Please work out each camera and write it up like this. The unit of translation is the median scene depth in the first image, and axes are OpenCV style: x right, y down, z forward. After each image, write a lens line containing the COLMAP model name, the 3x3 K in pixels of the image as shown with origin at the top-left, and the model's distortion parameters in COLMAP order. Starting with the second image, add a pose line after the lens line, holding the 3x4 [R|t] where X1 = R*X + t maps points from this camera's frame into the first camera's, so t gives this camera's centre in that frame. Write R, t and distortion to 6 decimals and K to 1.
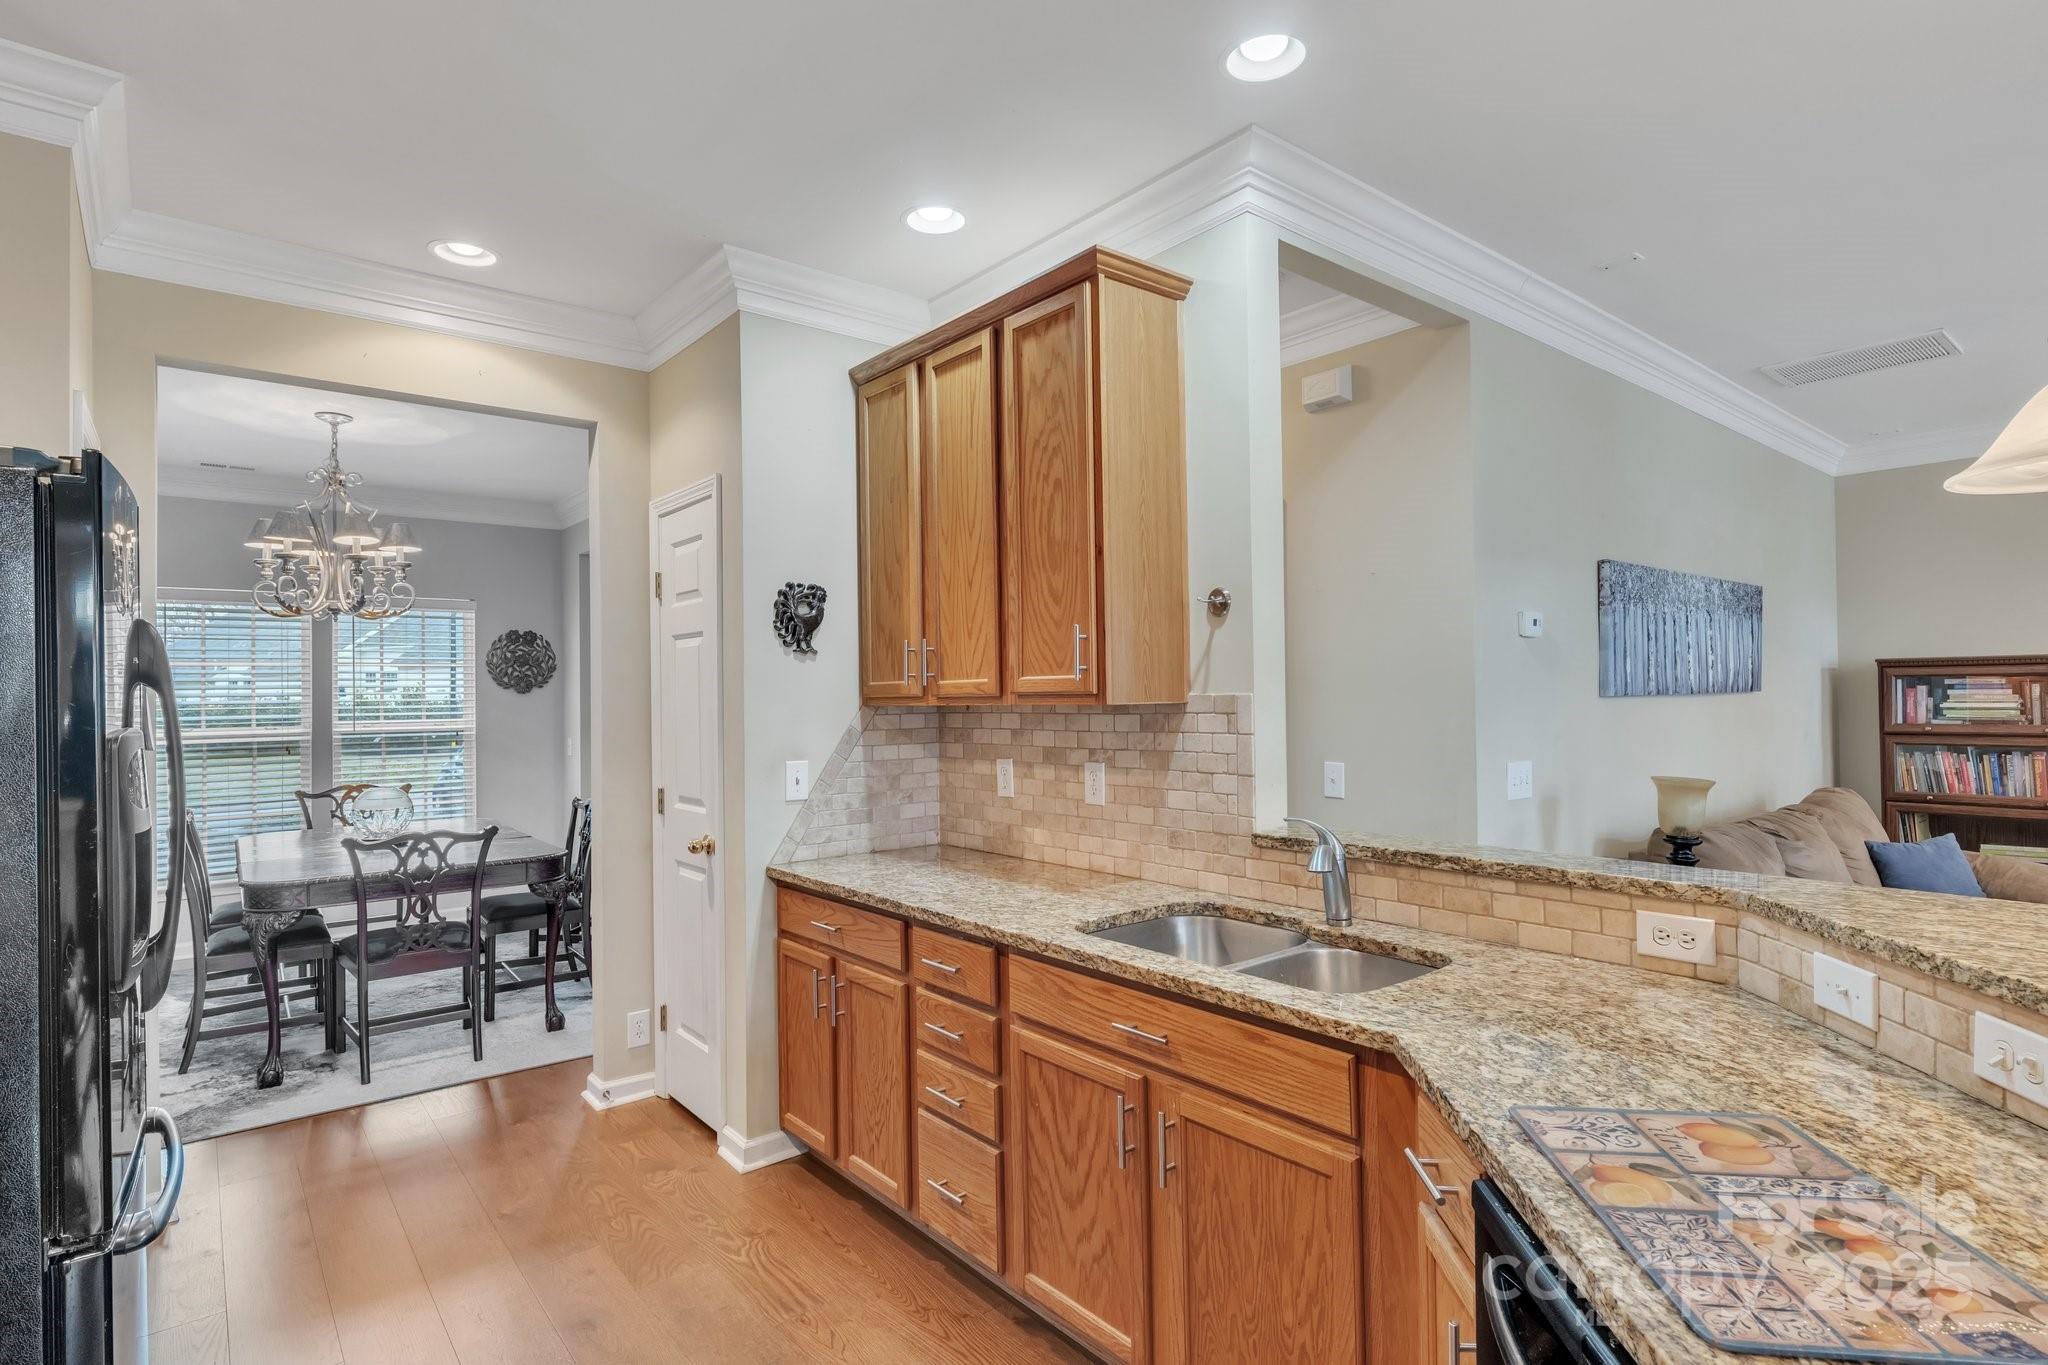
lens RADIAL K [[1008.7, 0, 1024.0], [0, 1008.7, 682.5], [0, 0, 1]] dist [0.000578, 0.000312]
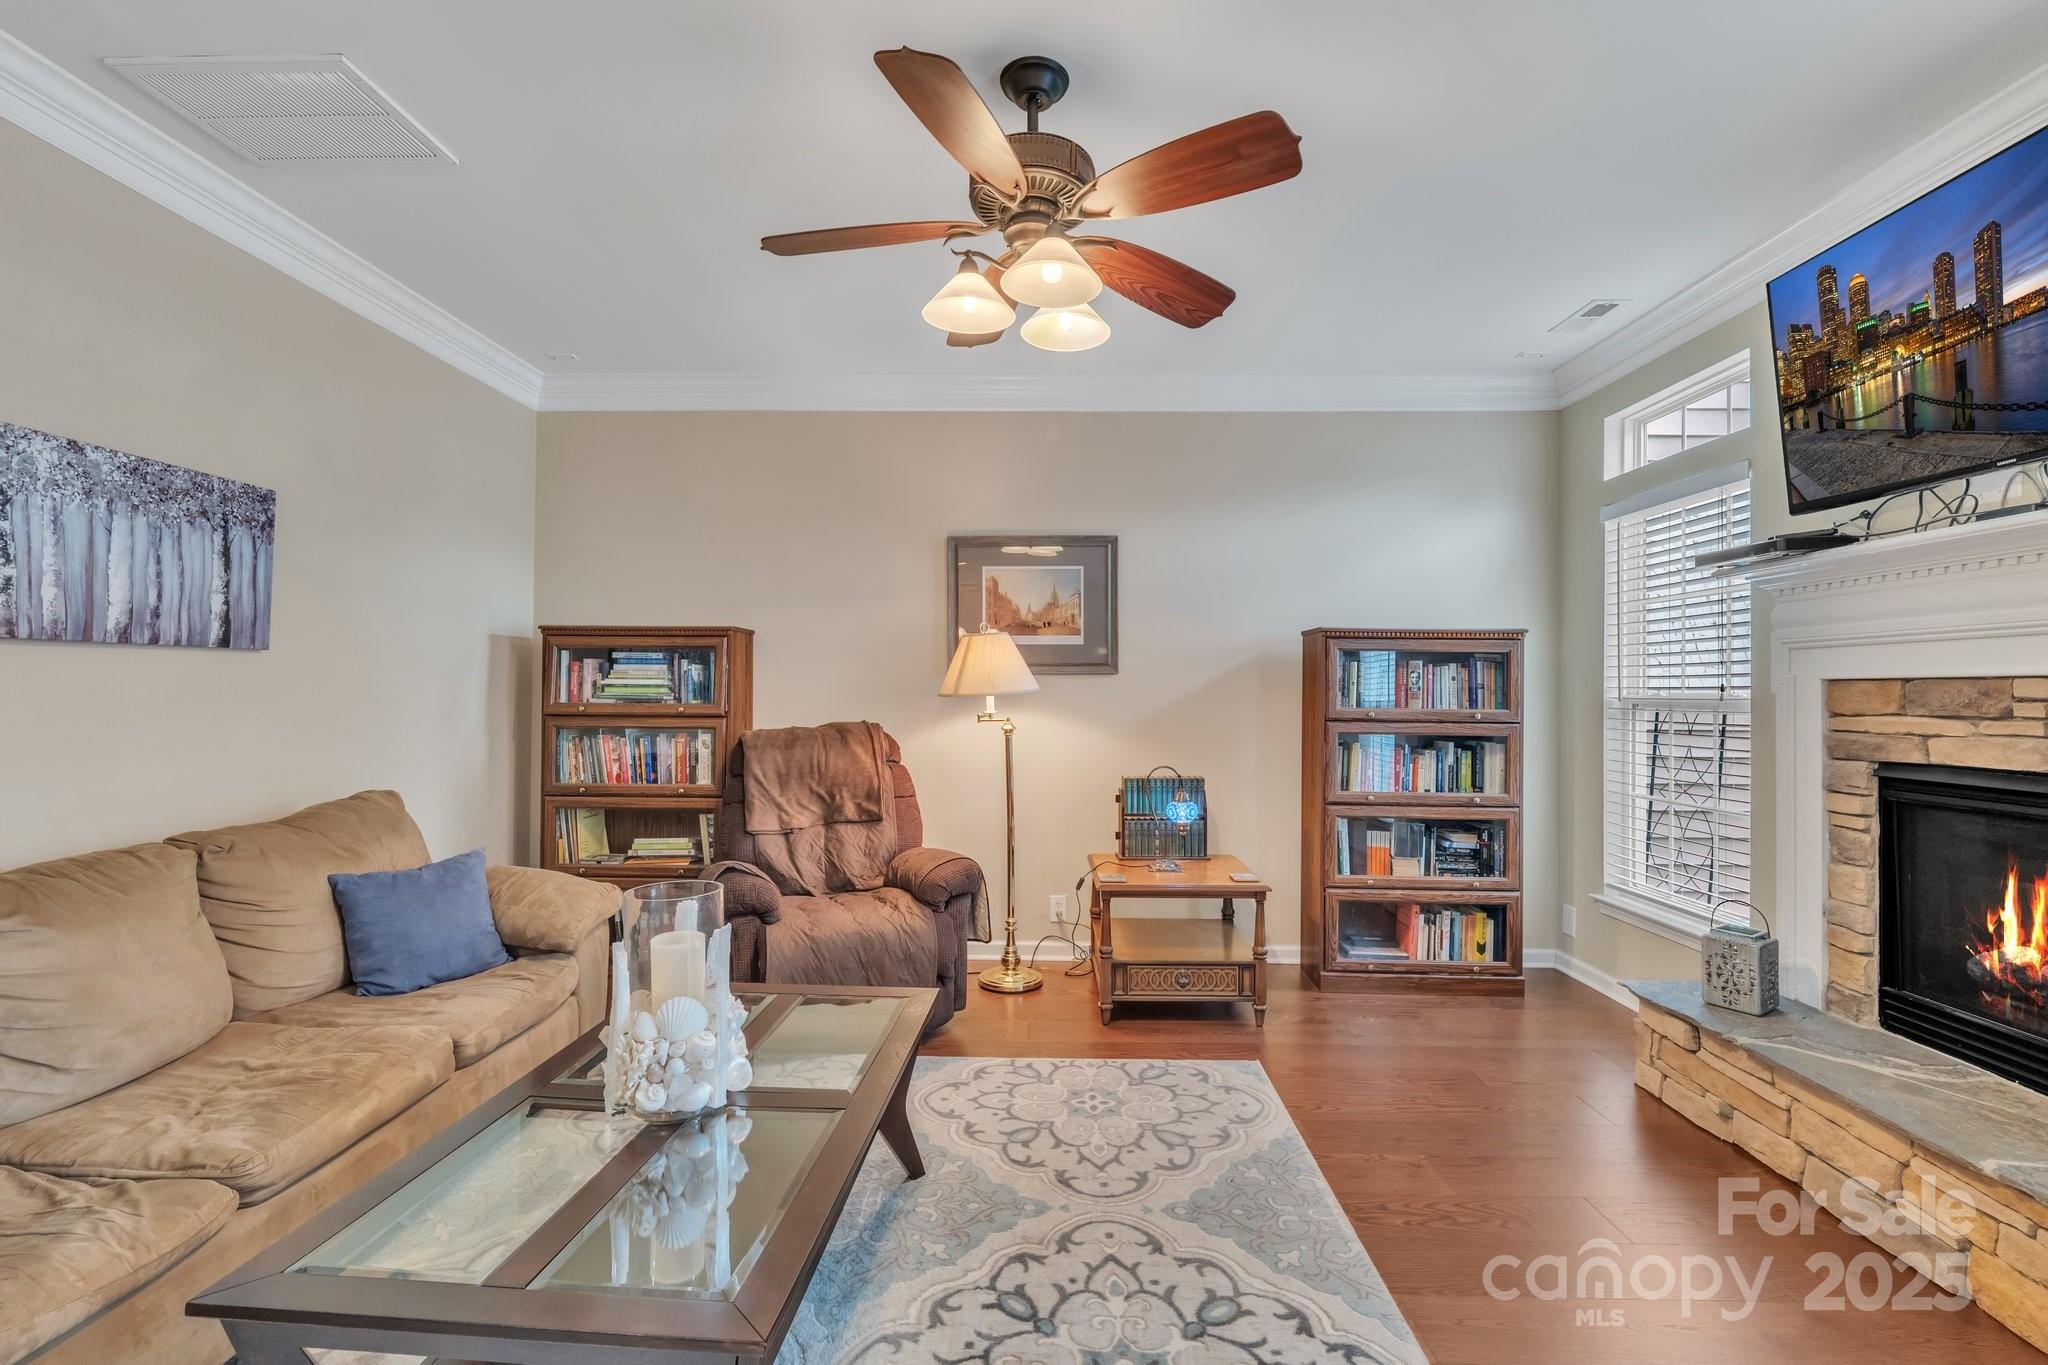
lens RADIAL K [[887.8, 0, 1015.4], [0, 887.8, 684.0], [0, 0, 1]] dist [-0.000549, 0.000109]
pose [[0.654600, 0.022366, 0.755645, 0.752779], [-0.025450, 0.999648, -0.007542, 0.028305], [-0.755547, -0.014294, 0.654939, 0.311606]]
